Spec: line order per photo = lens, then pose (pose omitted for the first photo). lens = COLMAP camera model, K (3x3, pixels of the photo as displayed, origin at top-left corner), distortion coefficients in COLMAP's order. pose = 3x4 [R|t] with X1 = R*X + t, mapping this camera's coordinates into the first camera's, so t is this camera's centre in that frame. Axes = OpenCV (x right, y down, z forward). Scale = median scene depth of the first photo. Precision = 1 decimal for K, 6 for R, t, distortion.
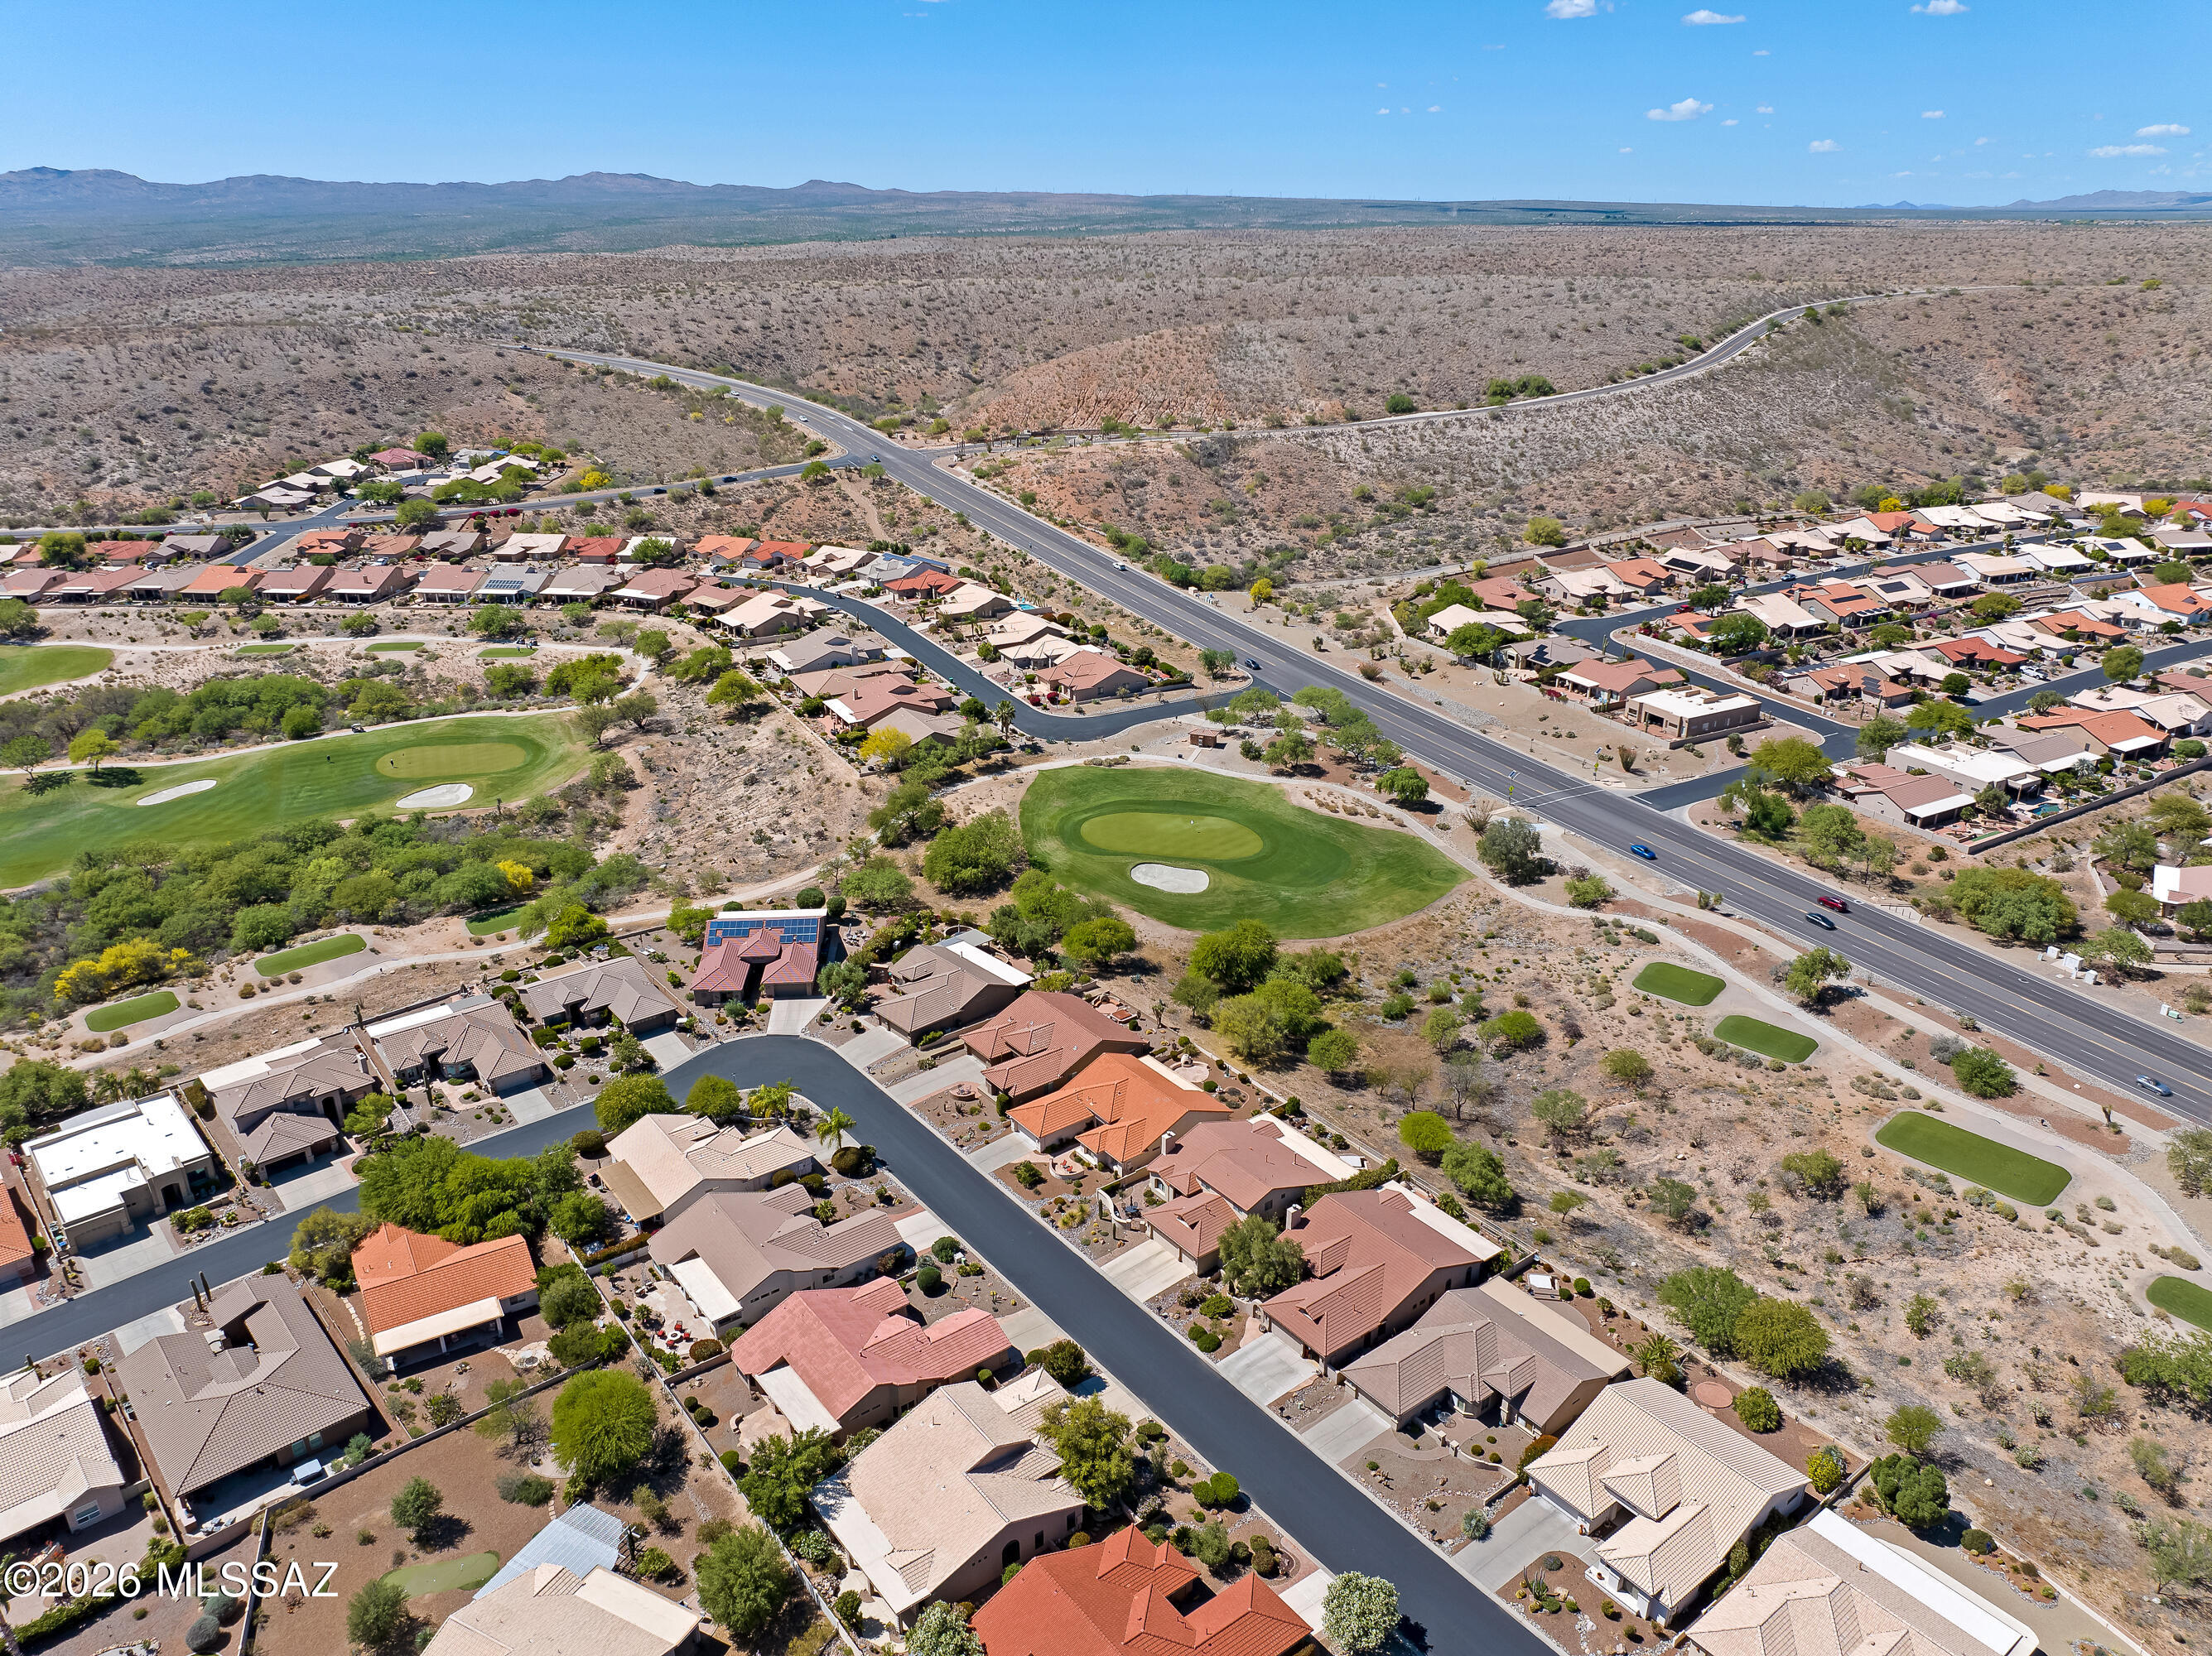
lens RADIAL K [[1563.9, 0, 1112.7], [0, 1563.9, 830.2], [0, 0, 1]] dist [-0.065893, 0.039720]
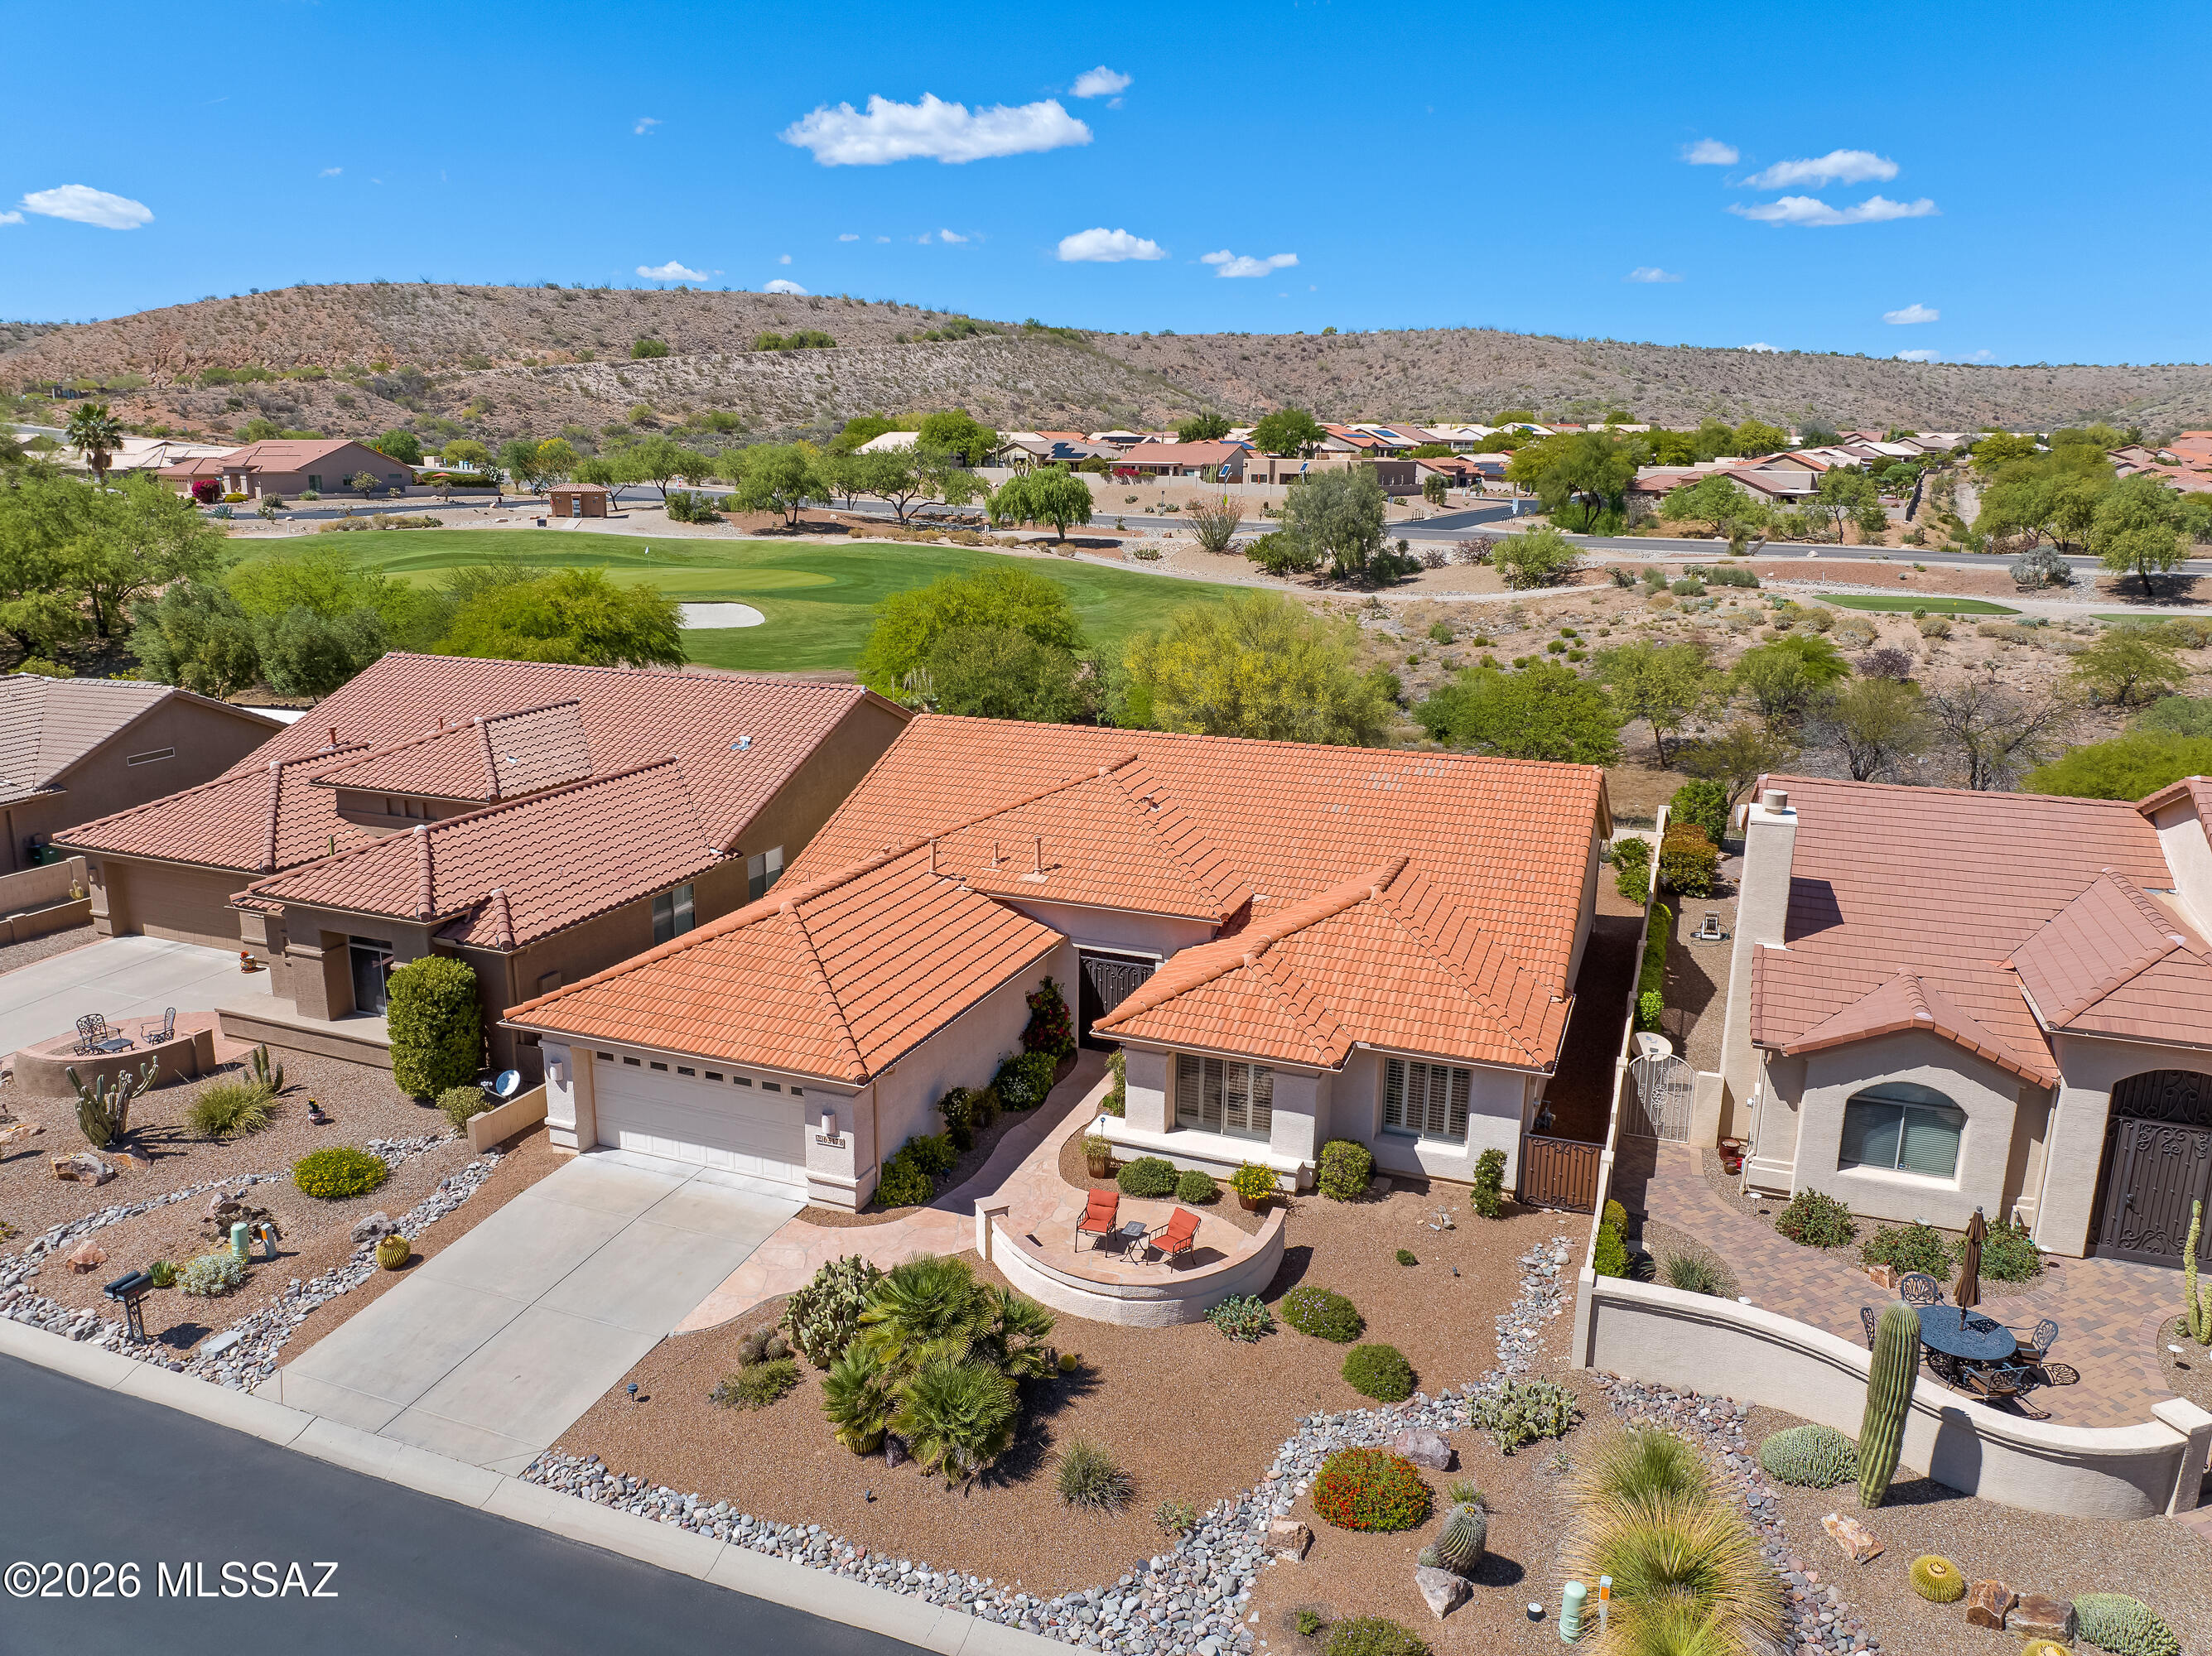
lens RADIAL K [[1563.9, 0, 1112.7], [0, 1563.9, 830.2], [0, 0, 1]] dist [-0.065893, 0.039720]
pose [[0.852714, -0.112190, 0.510189, -0.087880], [0.187023, 0.977491, -0.097636, 0.182378], [-0.487752, 0.178673, 0.854502, 0.826937]]
